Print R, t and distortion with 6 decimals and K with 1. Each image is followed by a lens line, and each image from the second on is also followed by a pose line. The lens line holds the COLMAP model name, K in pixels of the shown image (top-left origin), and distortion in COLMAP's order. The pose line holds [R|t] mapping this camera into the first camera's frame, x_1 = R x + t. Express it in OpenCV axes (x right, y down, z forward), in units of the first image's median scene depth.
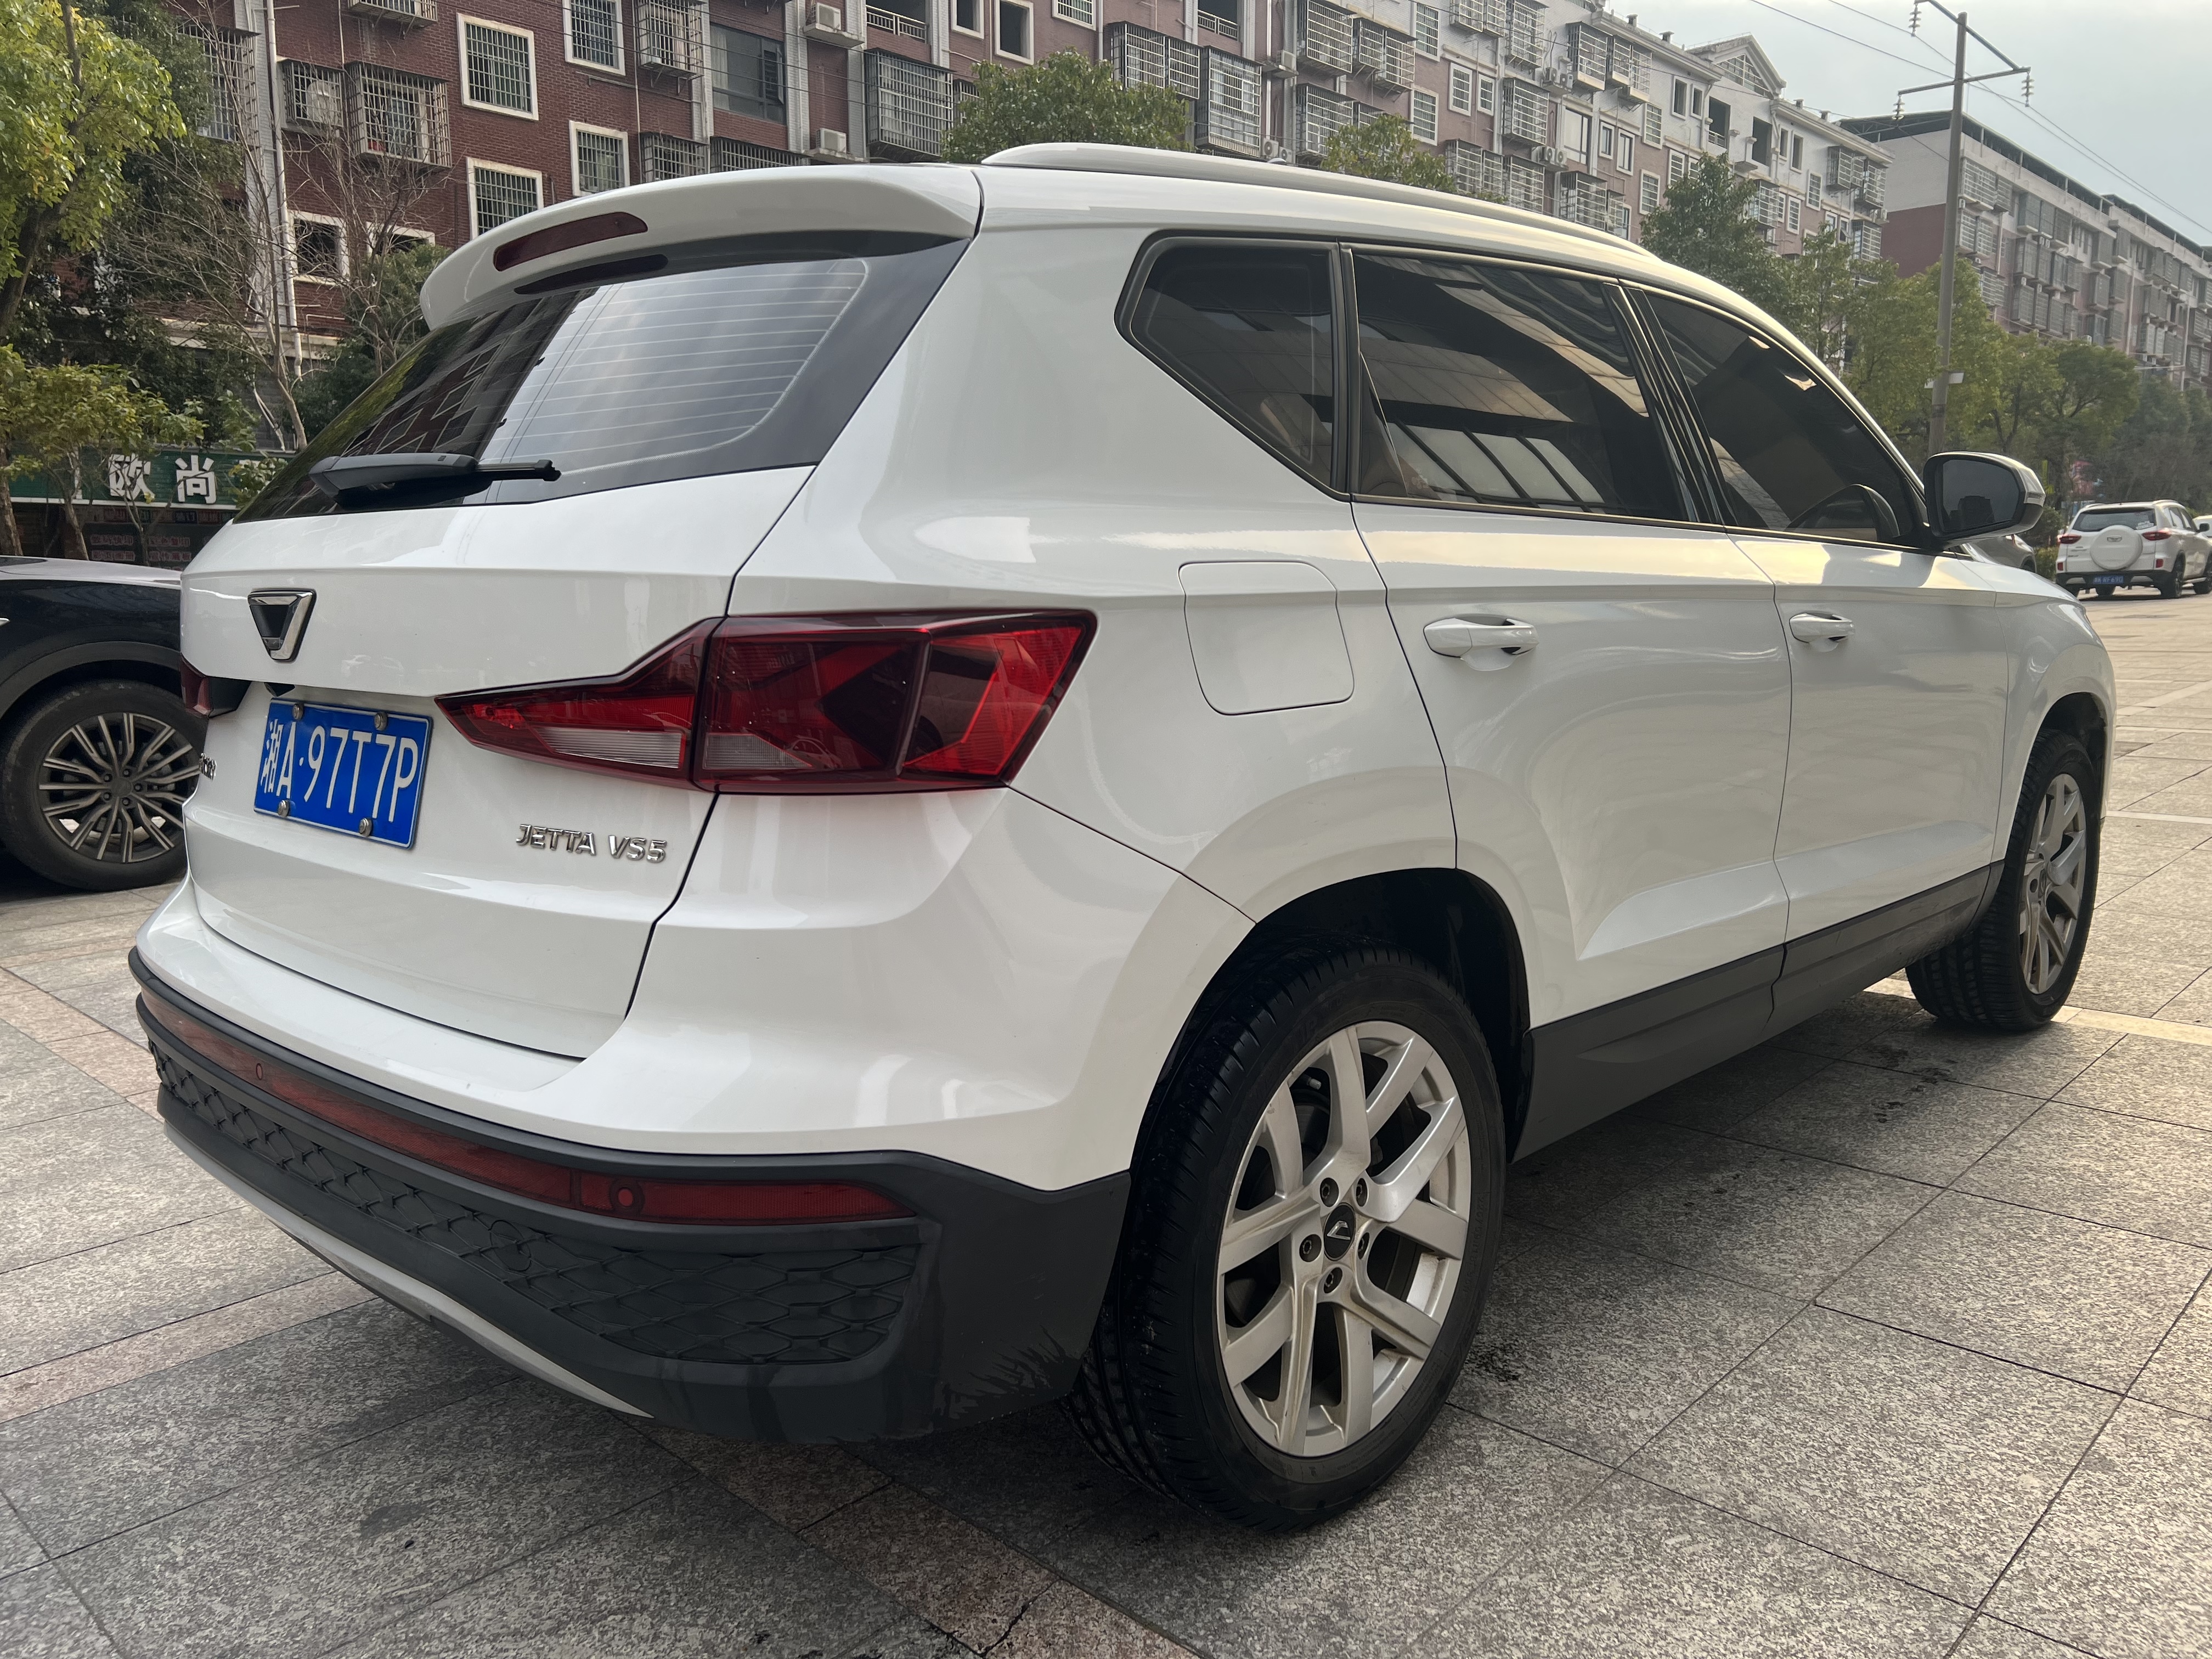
lens RADIAL K [[1654.8, 0, 1106.0], [0, 1654.8, 829.5], [0, 0, 1]] dist [0.072228, -0.082795]
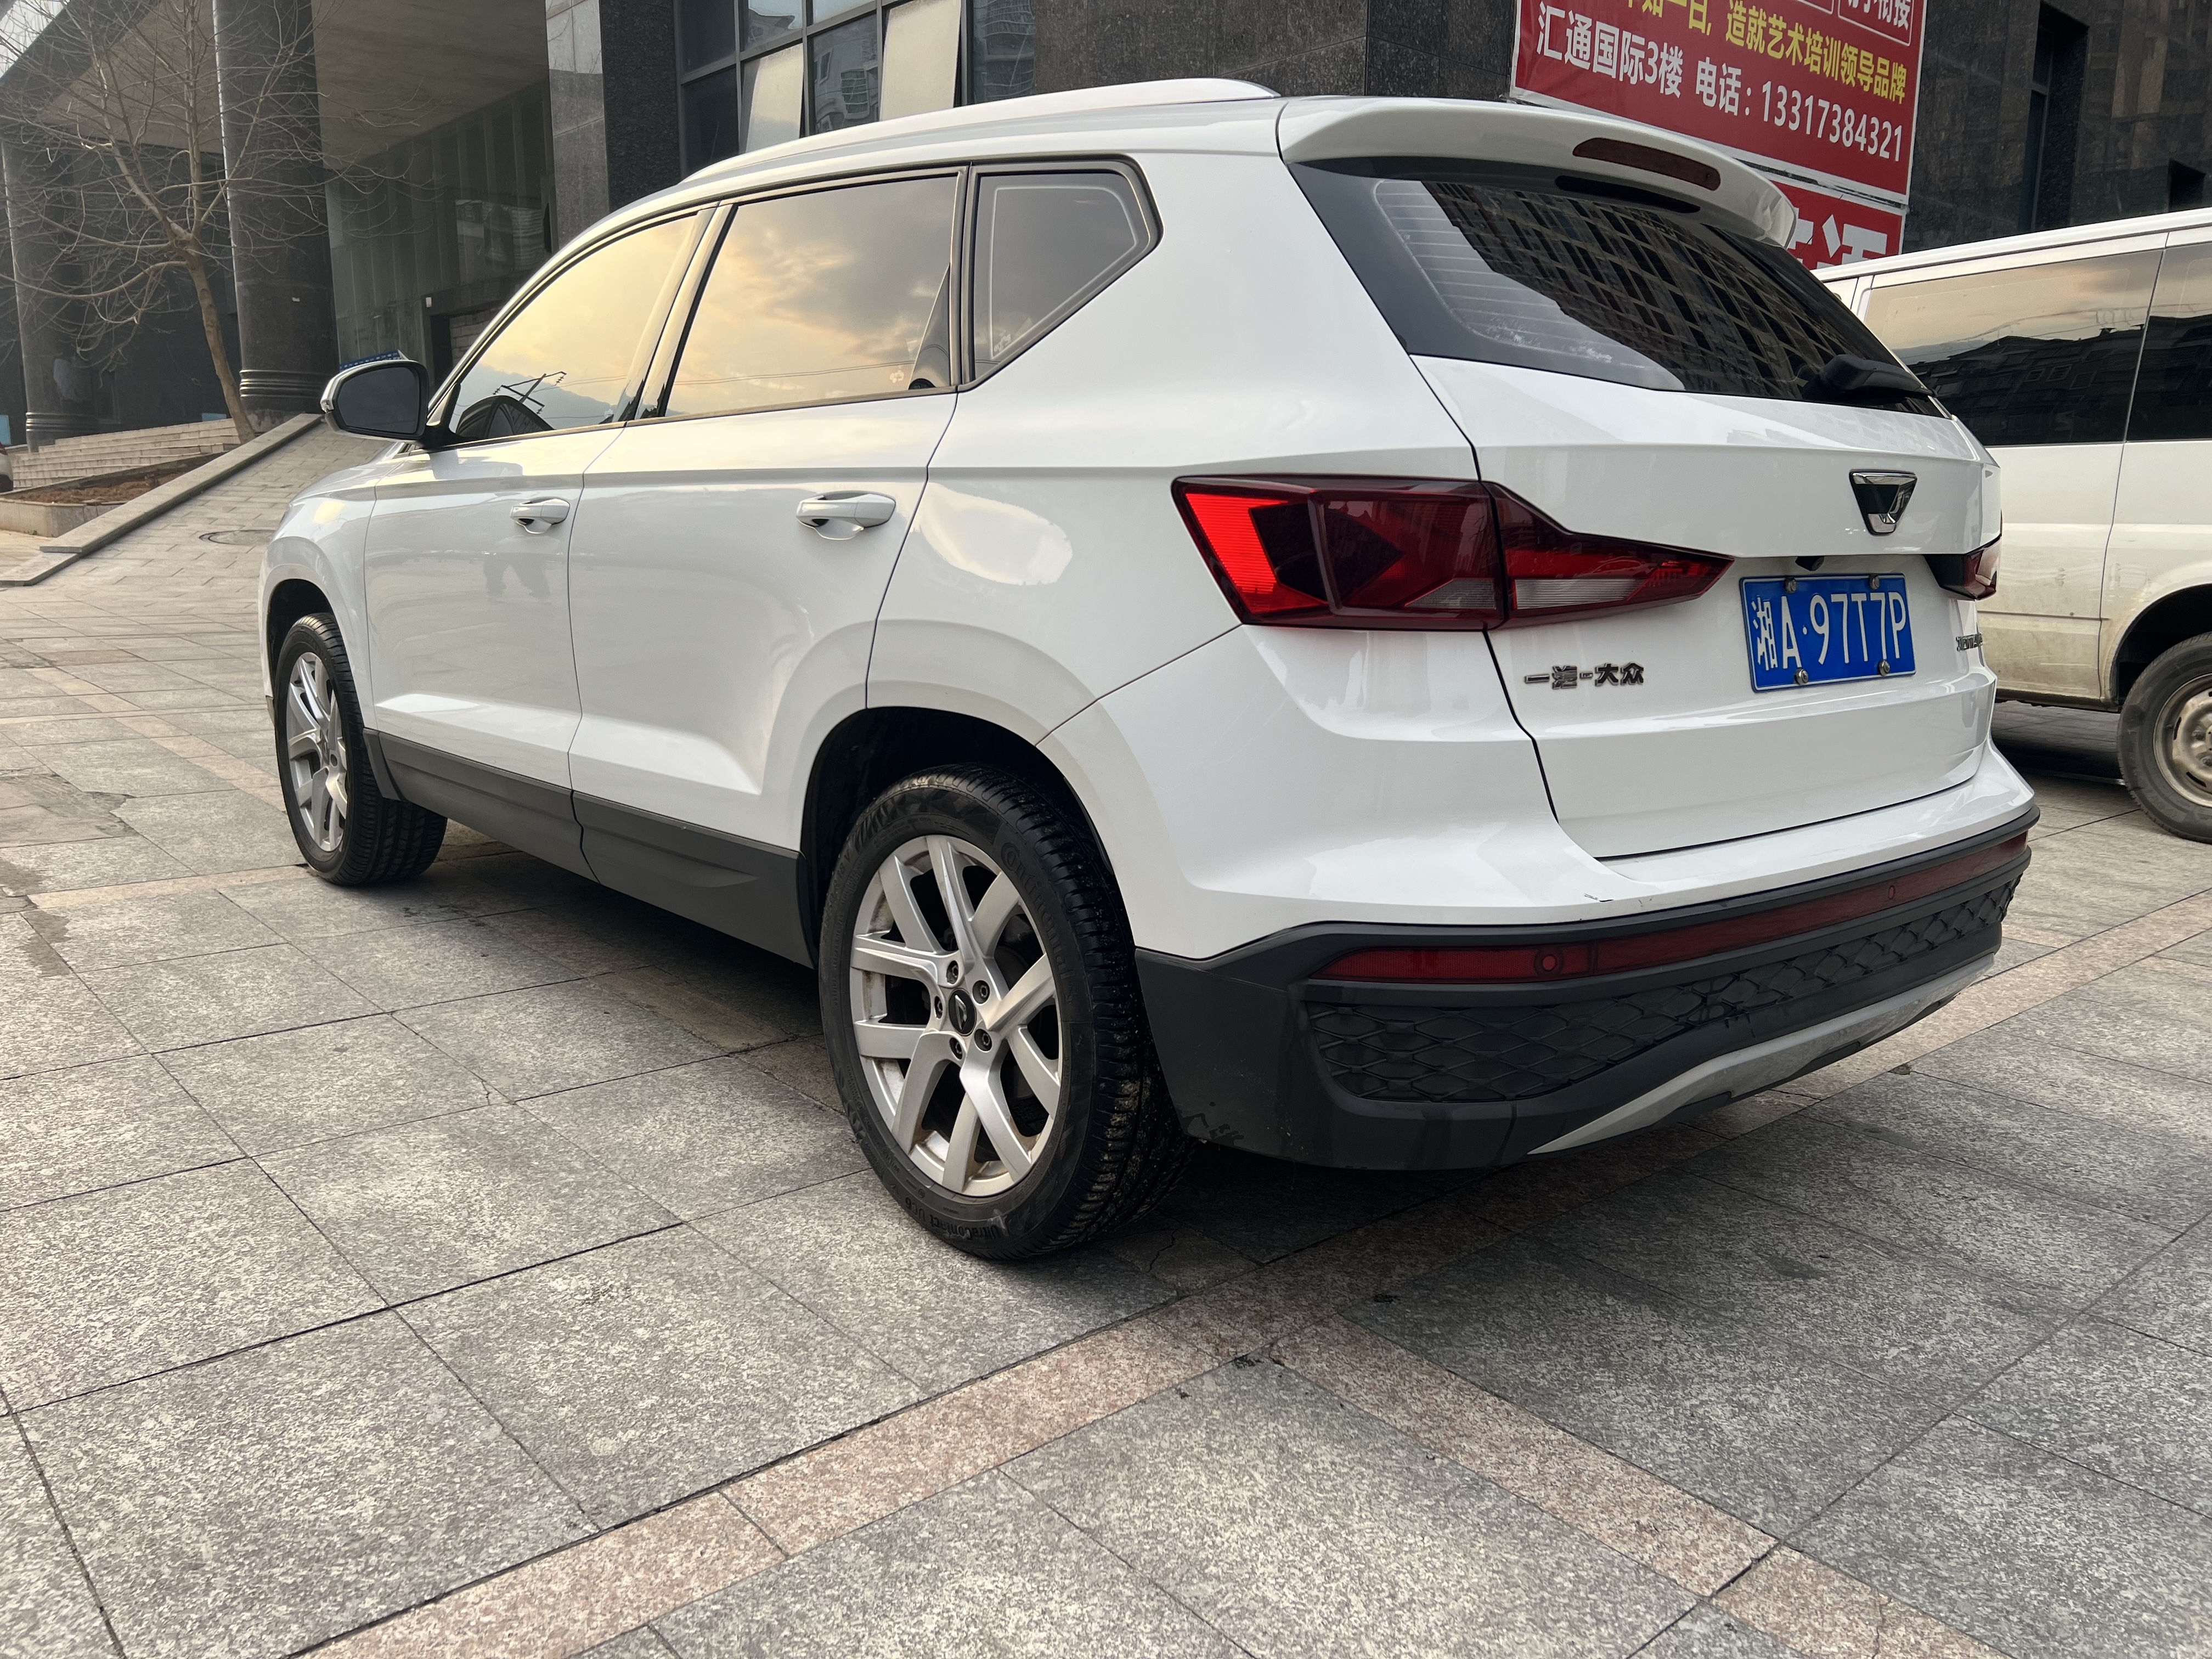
lens RADIAL K [[1661.7, 0, 1099.3], [0, 1661.7, 832.6], [0, 0, 1]] dist [0.061606, -0.066981]
pose [[0.092056, -0.178776, 0.979574, -1.540703], [0.131381, 0.977331, 0.166020, -0.146568], [-0.987048, 0.113414, 0.113457, 1.285569]]
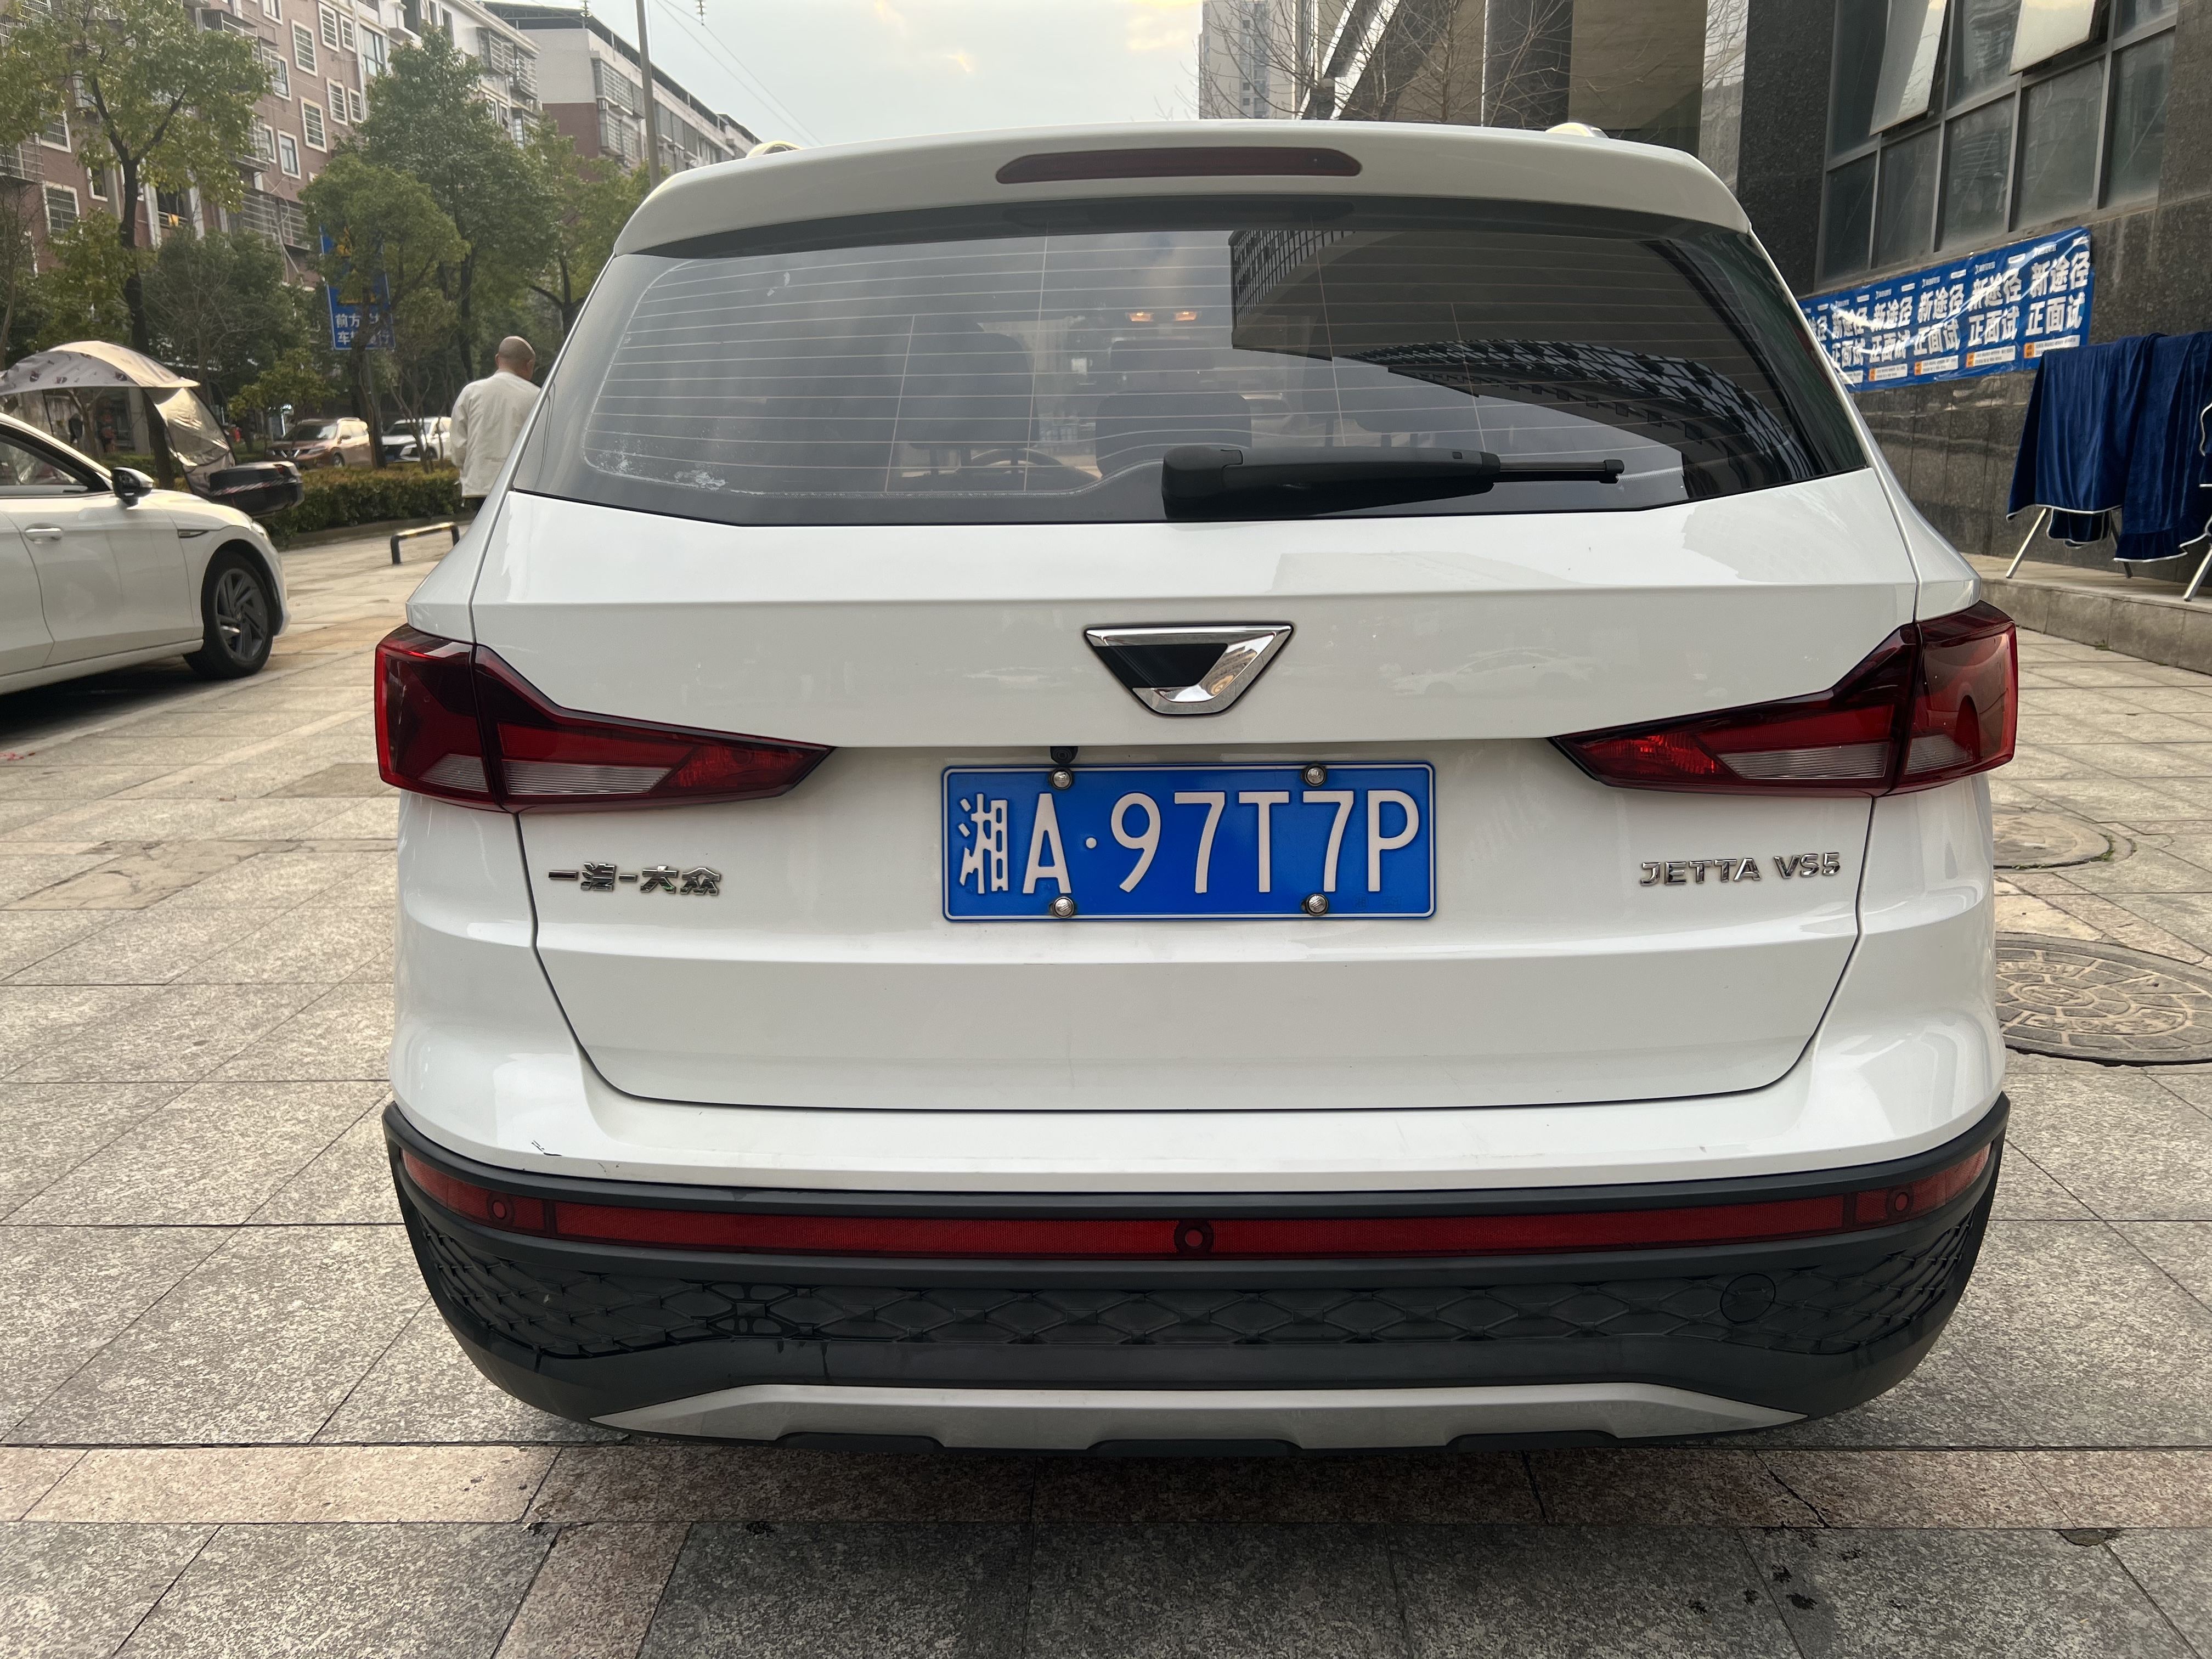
lens RADIAL K [[1661.7, 0, 1099.3], [0, 1661.7, 832.6], [0, 0, 1]] dist [0.061606, -0.066981]
pose [[0.739781, -0.155052, 0.654739, -0.934844], [0.111832, 0.987886, 0.107589, -0.121332], [-0.663489, -0.006371, 0.748159, 0.409408]]
